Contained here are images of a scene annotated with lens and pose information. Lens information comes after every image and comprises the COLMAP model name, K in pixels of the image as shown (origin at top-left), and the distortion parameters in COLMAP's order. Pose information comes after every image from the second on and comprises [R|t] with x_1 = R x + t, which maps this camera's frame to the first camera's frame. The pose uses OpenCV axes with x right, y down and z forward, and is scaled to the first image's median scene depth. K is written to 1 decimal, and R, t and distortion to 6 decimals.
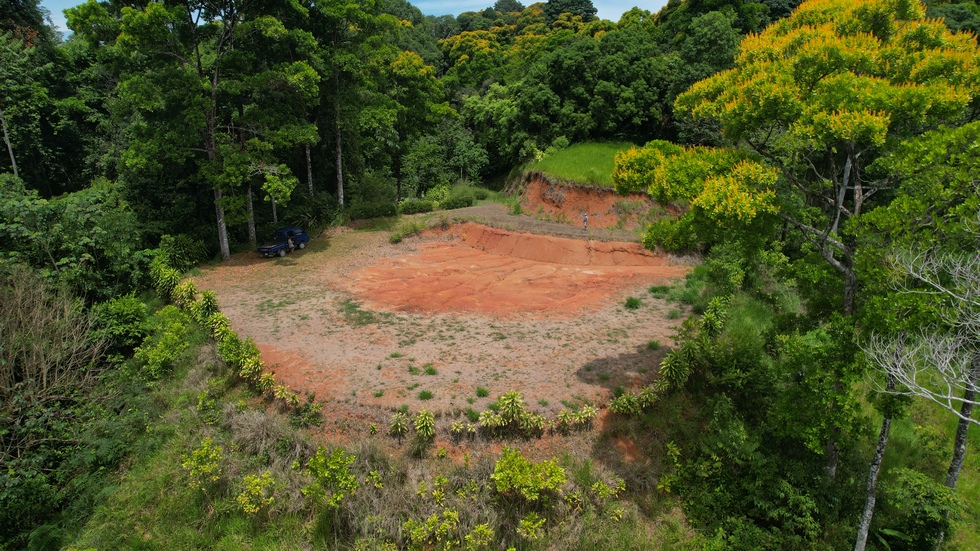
lens RADIAL K [[631.8, 0, 496.3], [0, 631.8, 274.6], [0, 0, 1]] dist [-0.076698, 0.074086]
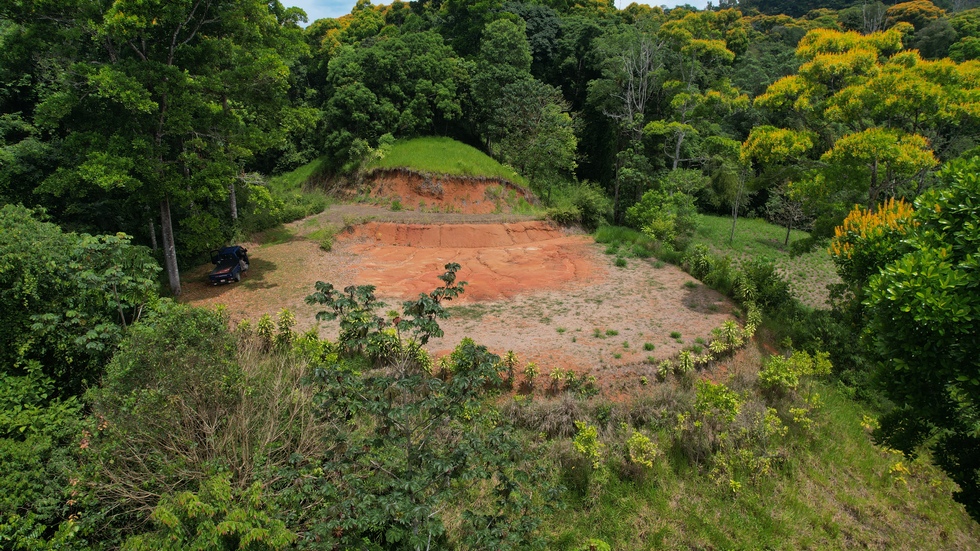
lens RADIAL K [[631.8, 0, 496.3], [0, 631.8, 274.6], [0, 0, 1]] dist [-0.076698, 0.074086]
pose [[0.823489, -0.158109, 0.544855, -0.389428], [0.156180, 0.986452, 0.050206, -0.018684], [-0.545411, 0.043751, 0.837026, 0.064043]]
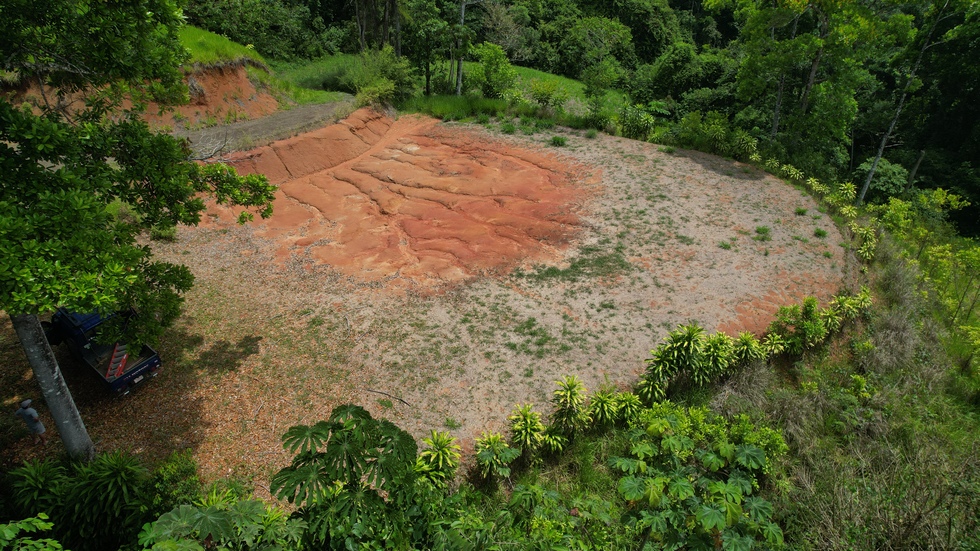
lens RADIAL K [[631.8, 0, 496.3], [0, 631.8, 274.6], [0, 0, 1]] dist [-0.076698, 0.074086]
pose [[0.186779, -0.501737, 0.844615, -0.466909], [0.269843, 0.852878, 0.446972, -0.152968], [-0.944616, 0.144428, 0.294690, 0.490052]]
